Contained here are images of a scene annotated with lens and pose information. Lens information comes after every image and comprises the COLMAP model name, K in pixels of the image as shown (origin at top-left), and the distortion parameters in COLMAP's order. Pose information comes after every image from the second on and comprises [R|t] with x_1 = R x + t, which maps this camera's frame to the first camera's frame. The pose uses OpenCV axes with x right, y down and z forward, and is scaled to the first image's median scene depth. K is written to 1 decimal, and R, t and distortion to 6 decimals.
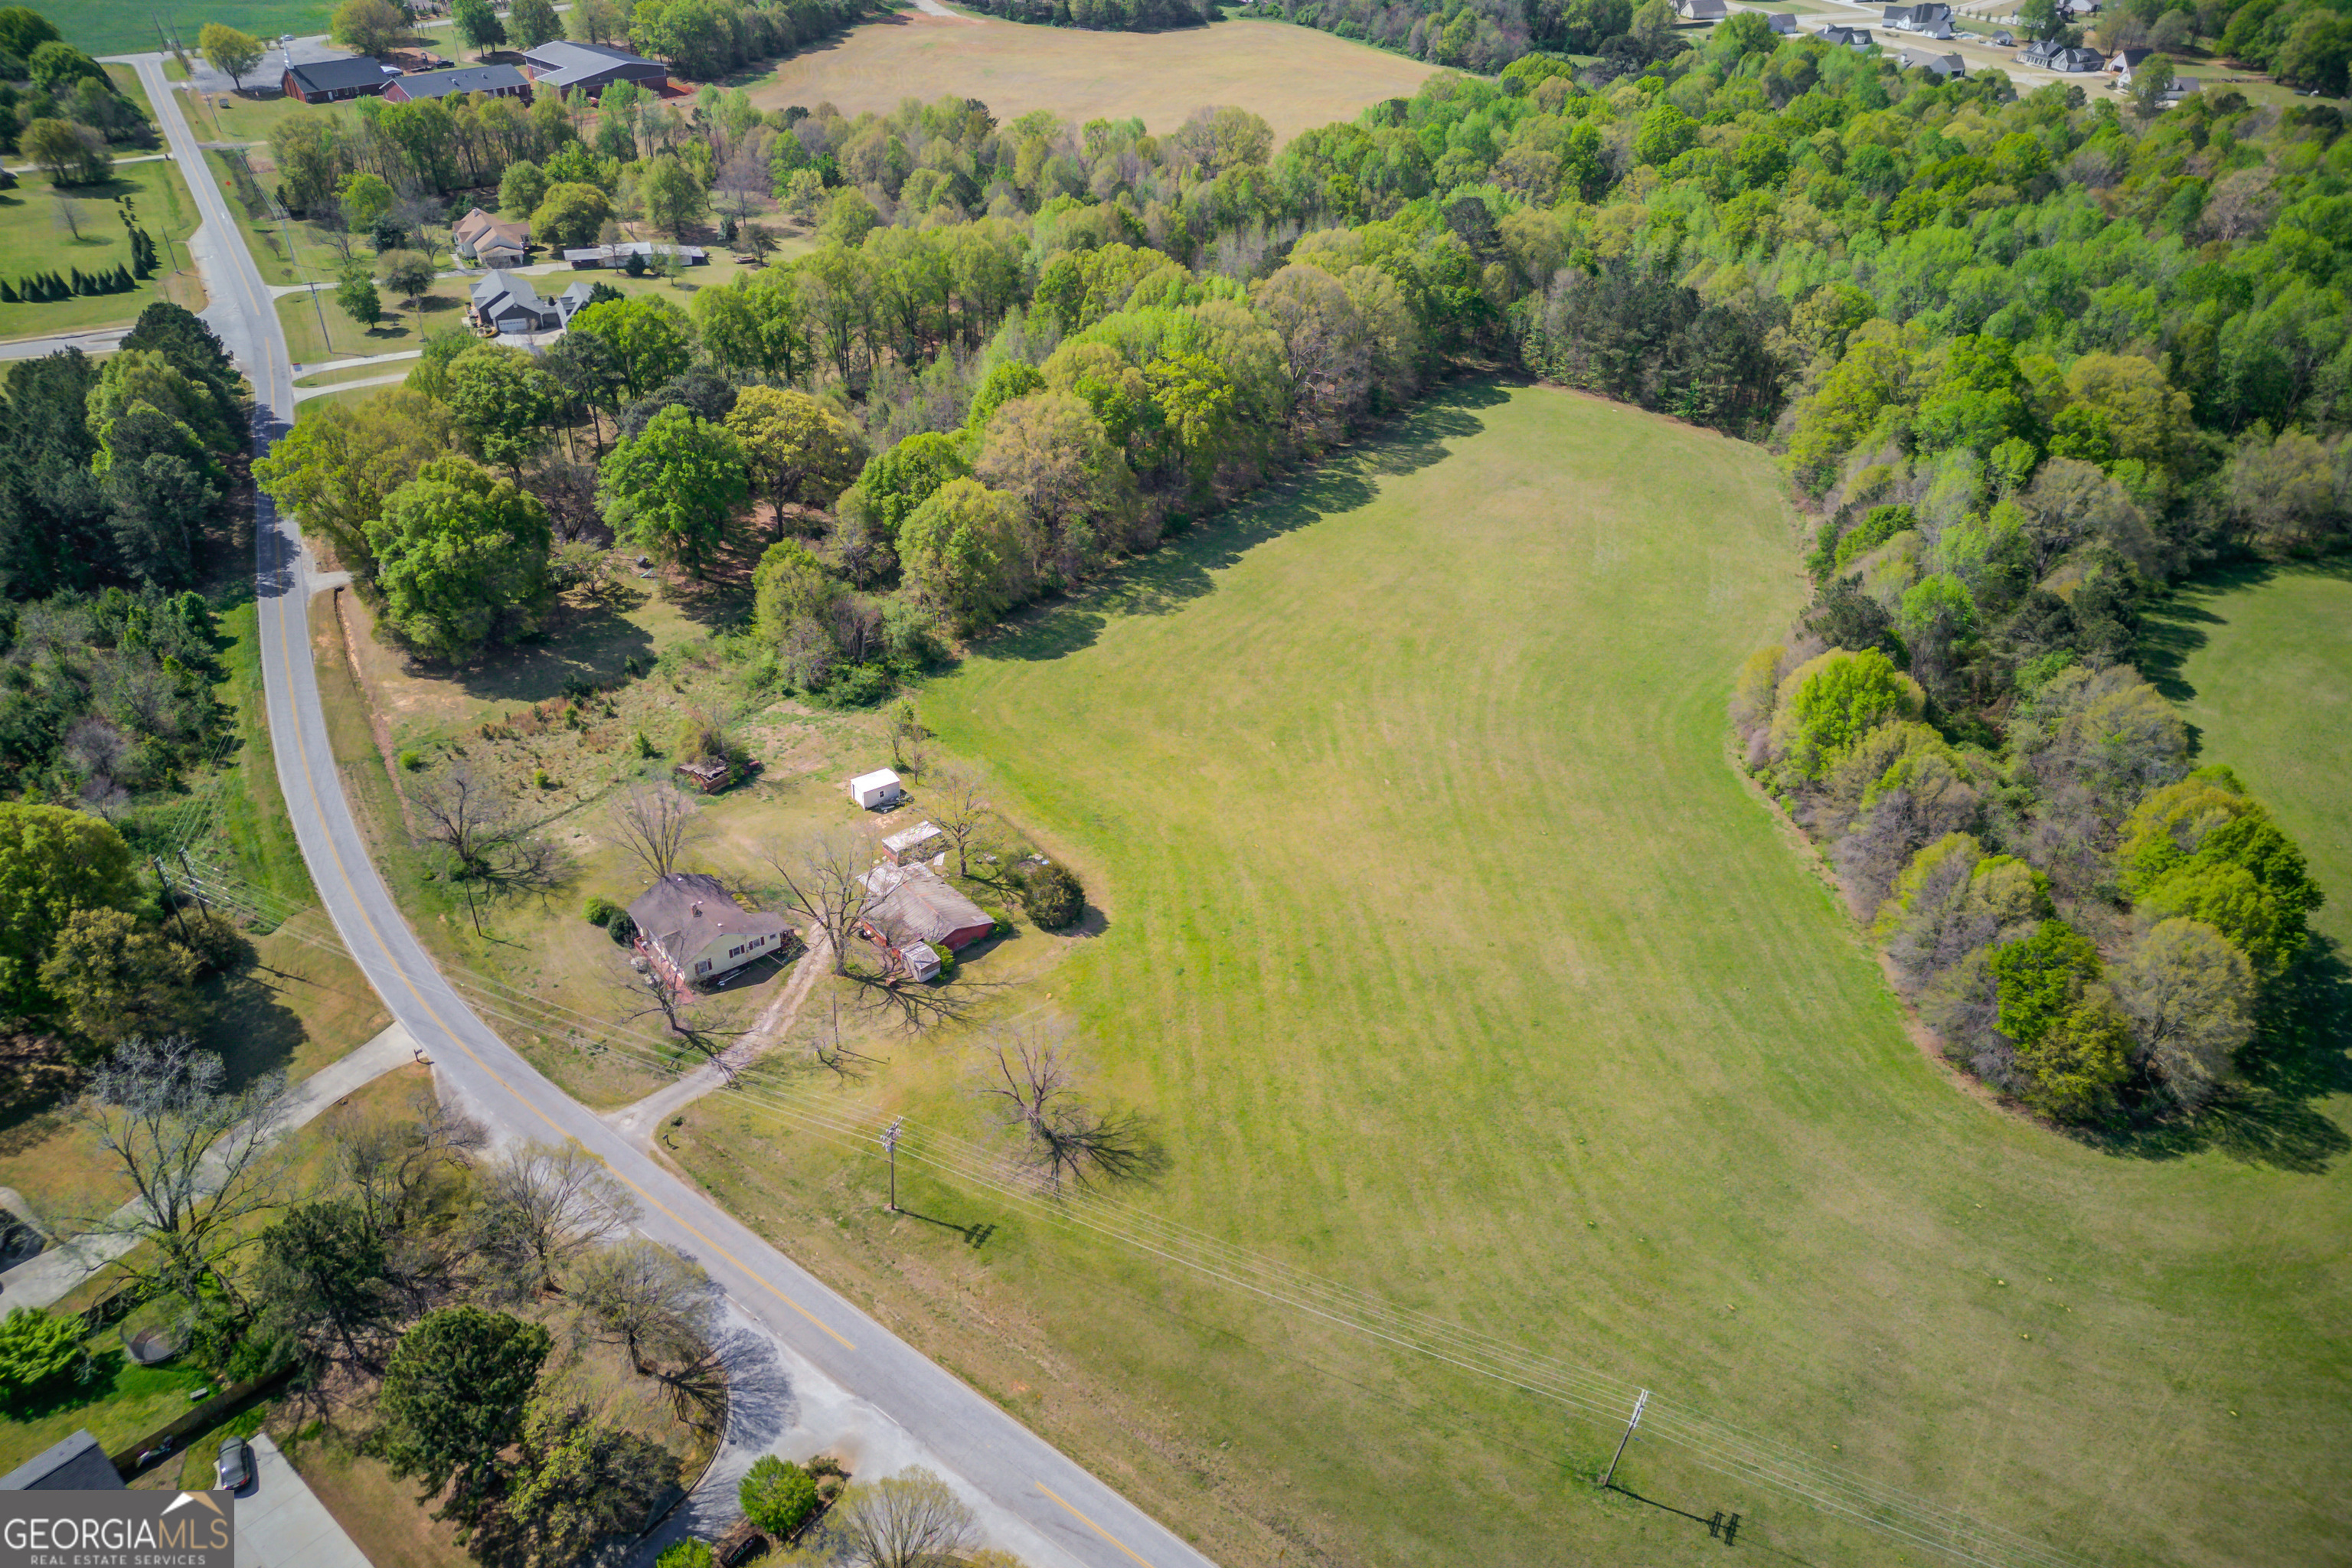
lens RADIAL K [[1653.2, 0, 1176.0], [0, 1653.2, 784.0], [0, 0, 1]] dist [0.089591, -0.090607]
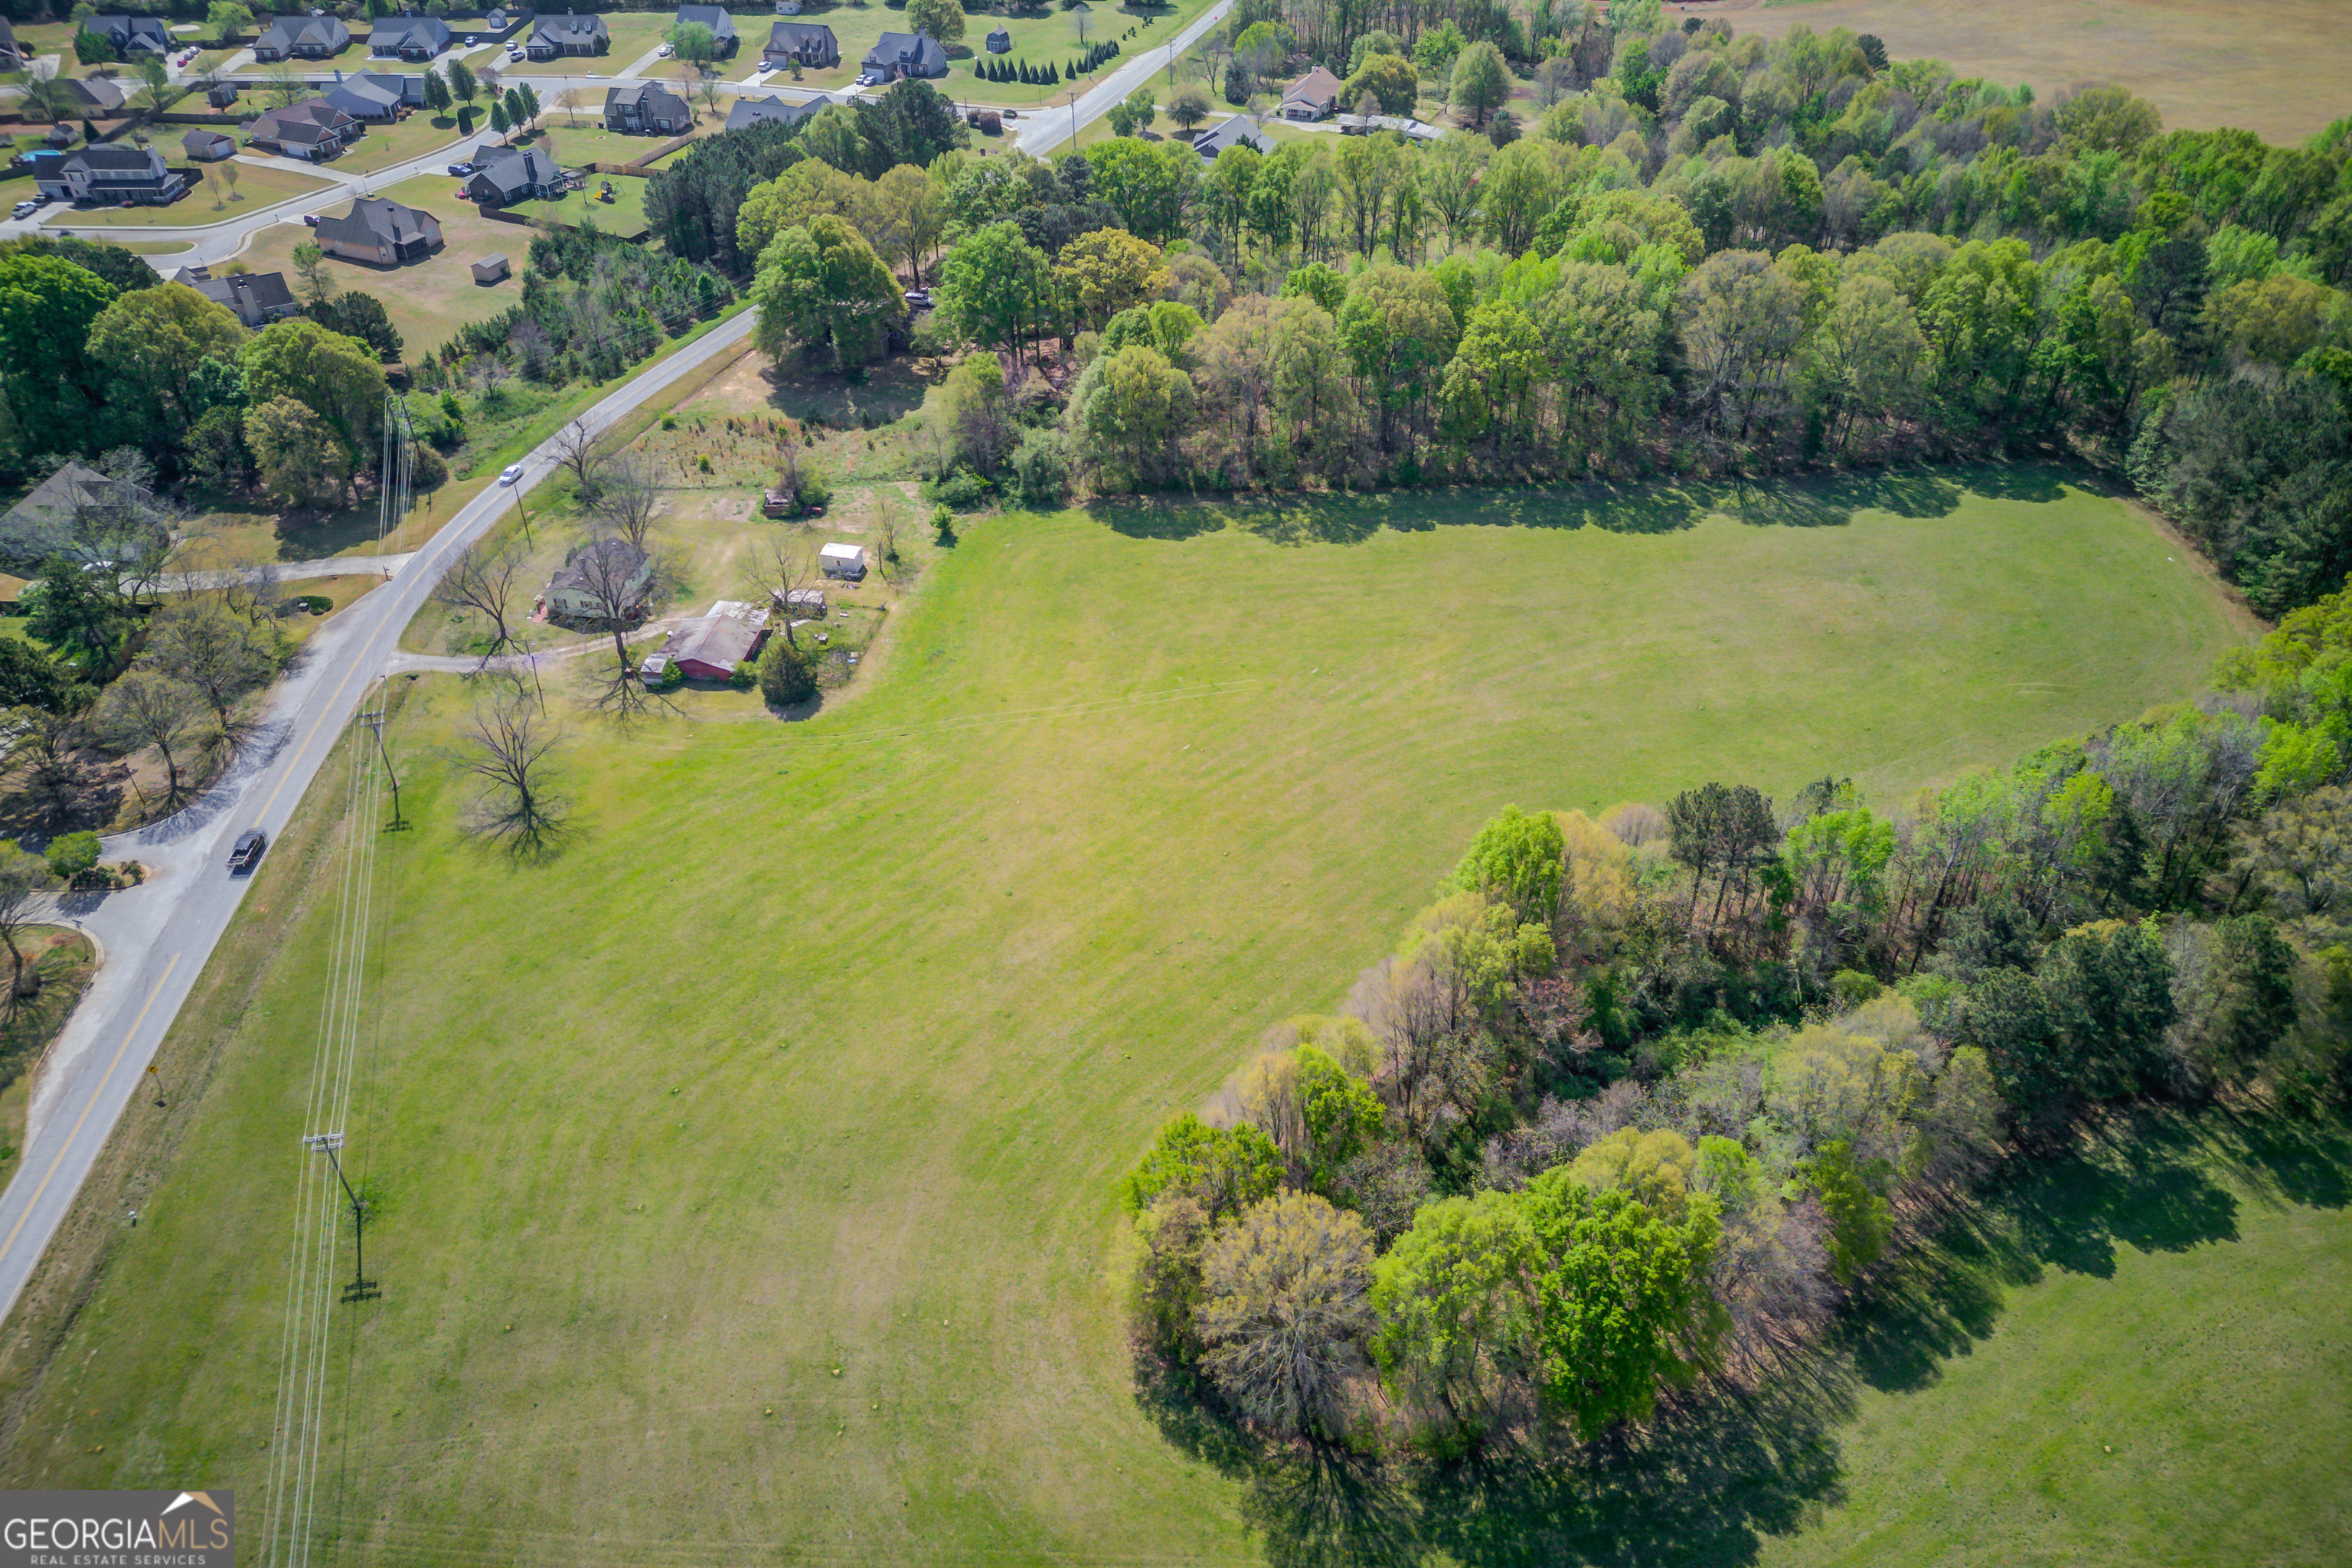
lens RADIAL K [[1653.2, 0, 1176.0], [0, 1653.2, 784.0], [0, 0, 1]] dist [0.089591, -0.090607]
pose [[0.667773, 0.422239, -0.613020, 0.738457], [-0.395169, 0.899006, 0.188758, -0.164072], [0.630810, 0.116199, 0.767187, 0.280173]]
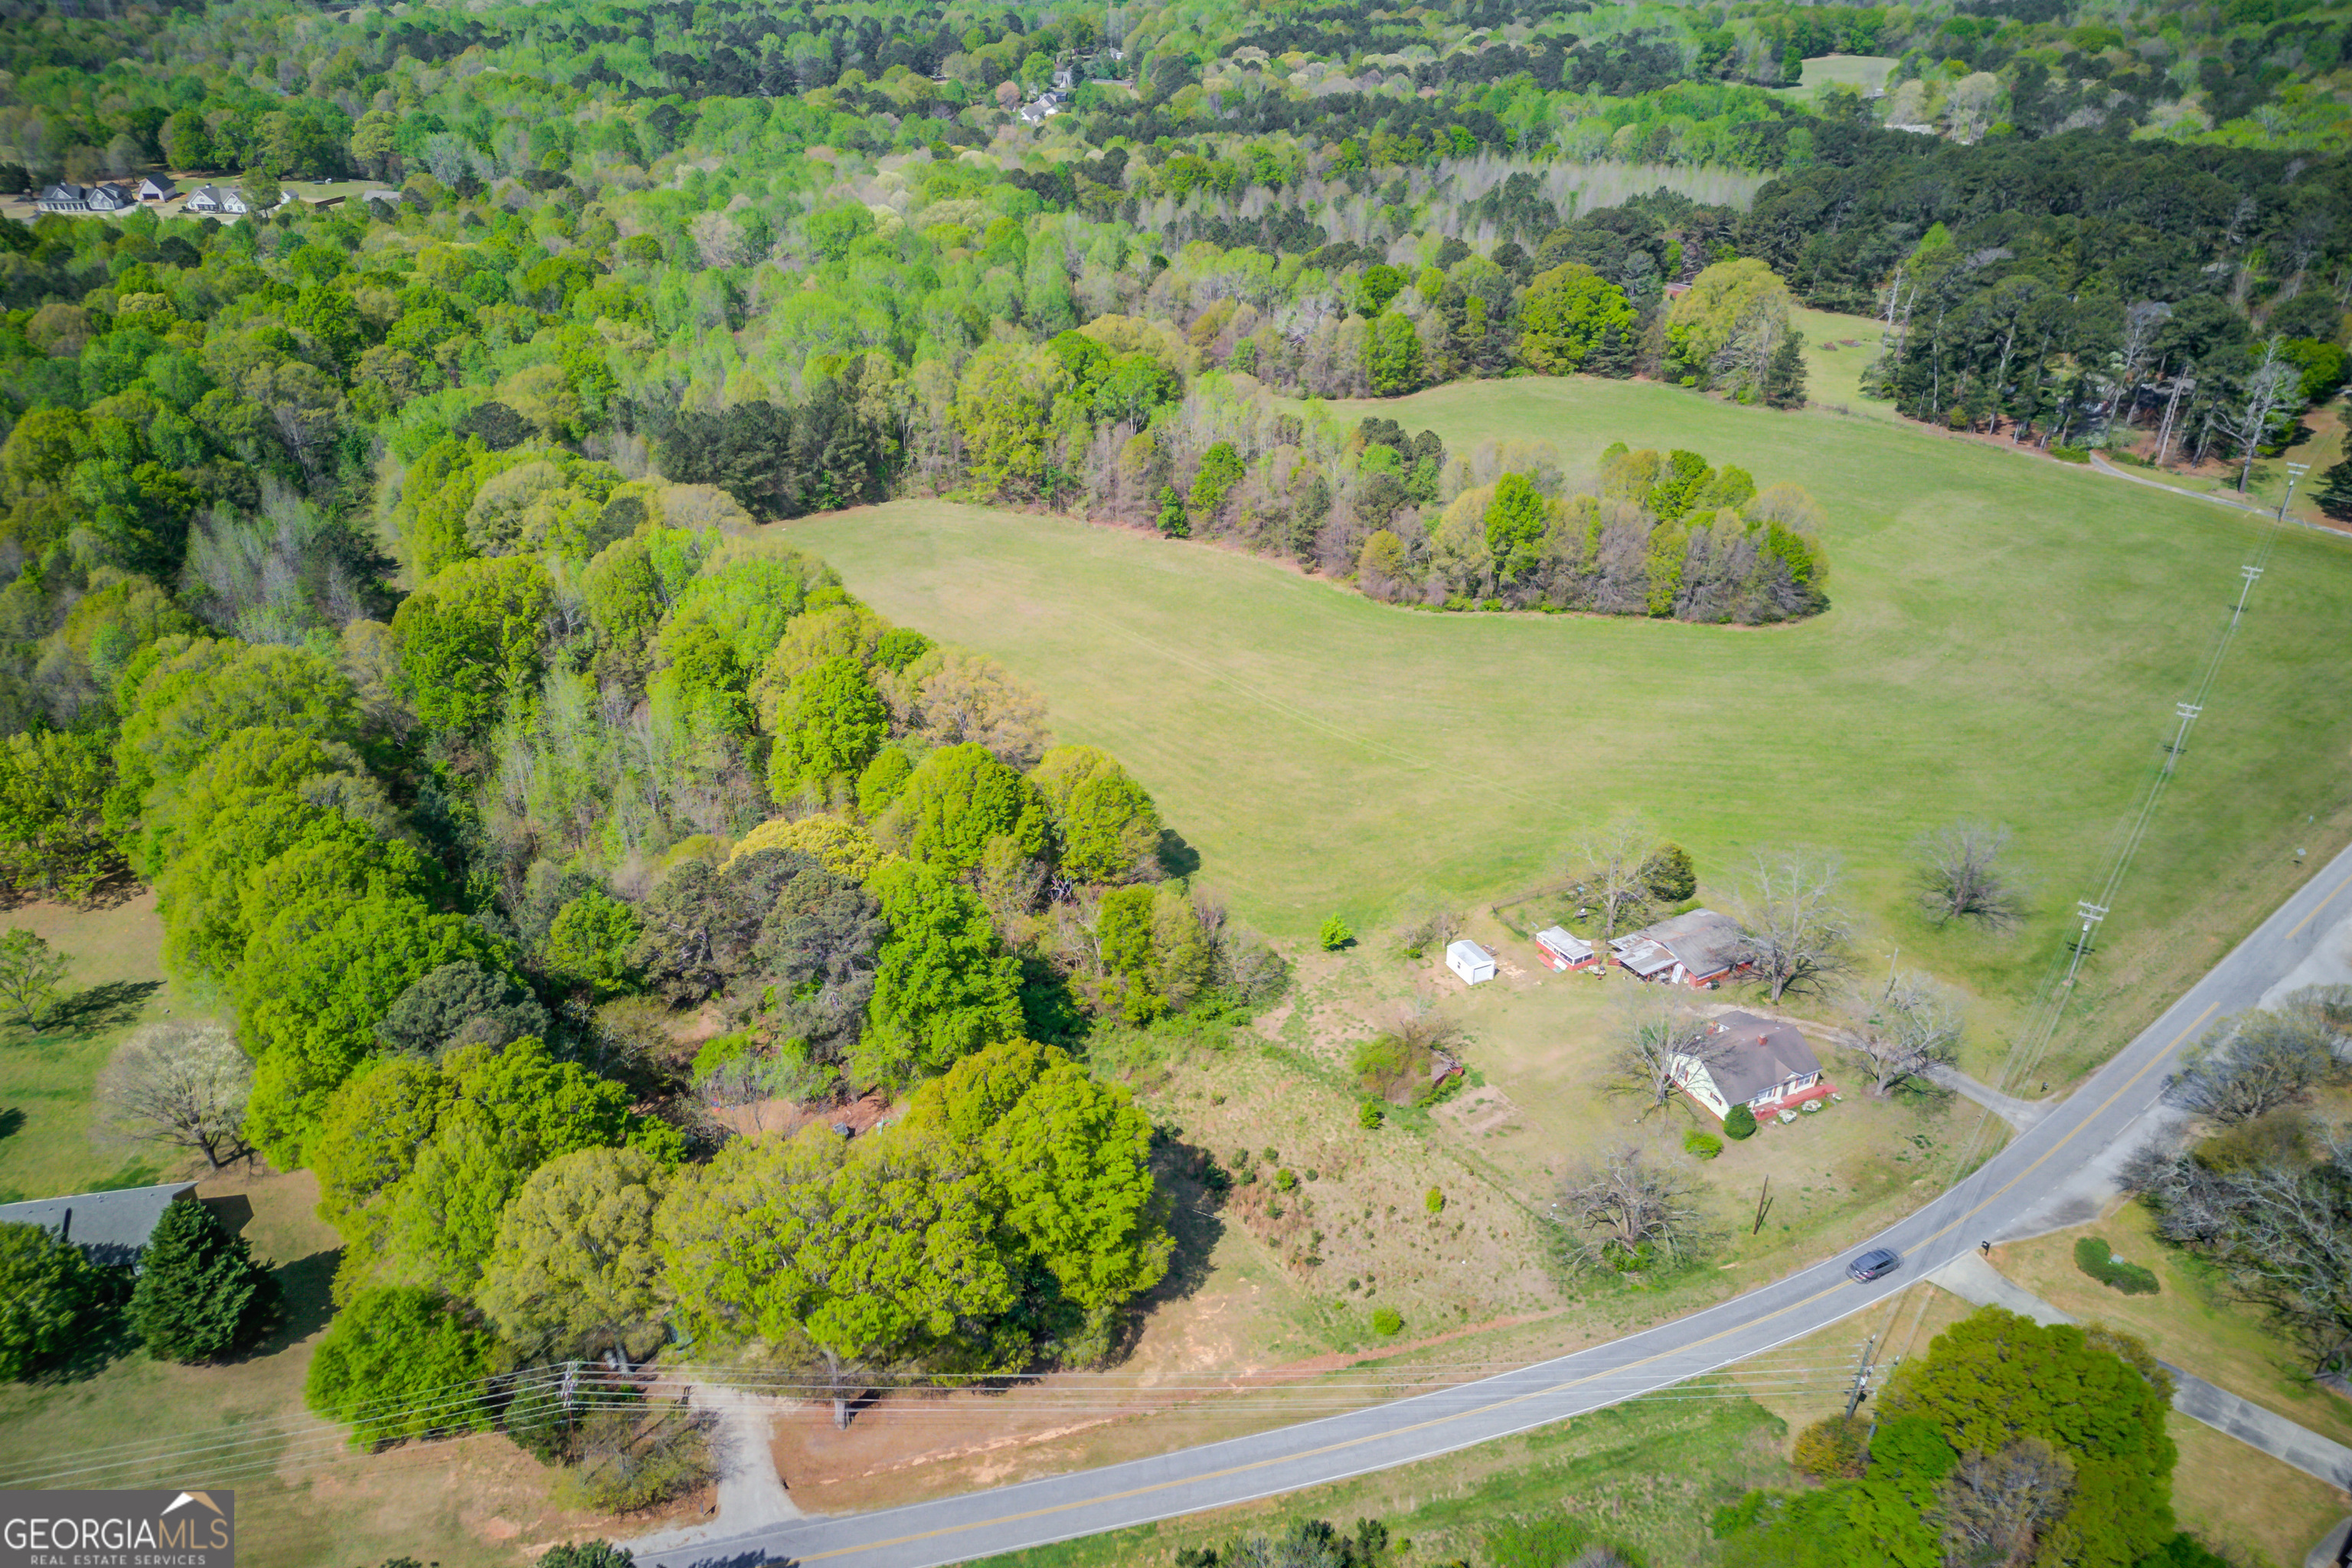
lens RADIAL K [[1653.2, 0, 1176.0], [0, 1653.2, 784.0], [0, 0, 1]] dist [0.089591, -0.090607]
pose [[0.216362, -0.498187, 0.839641, -0.969239], [0.539279, 0.777892, 0.322585, -0.478106], [-0.813858, 0.383006, 0.436968, 0.674554]]
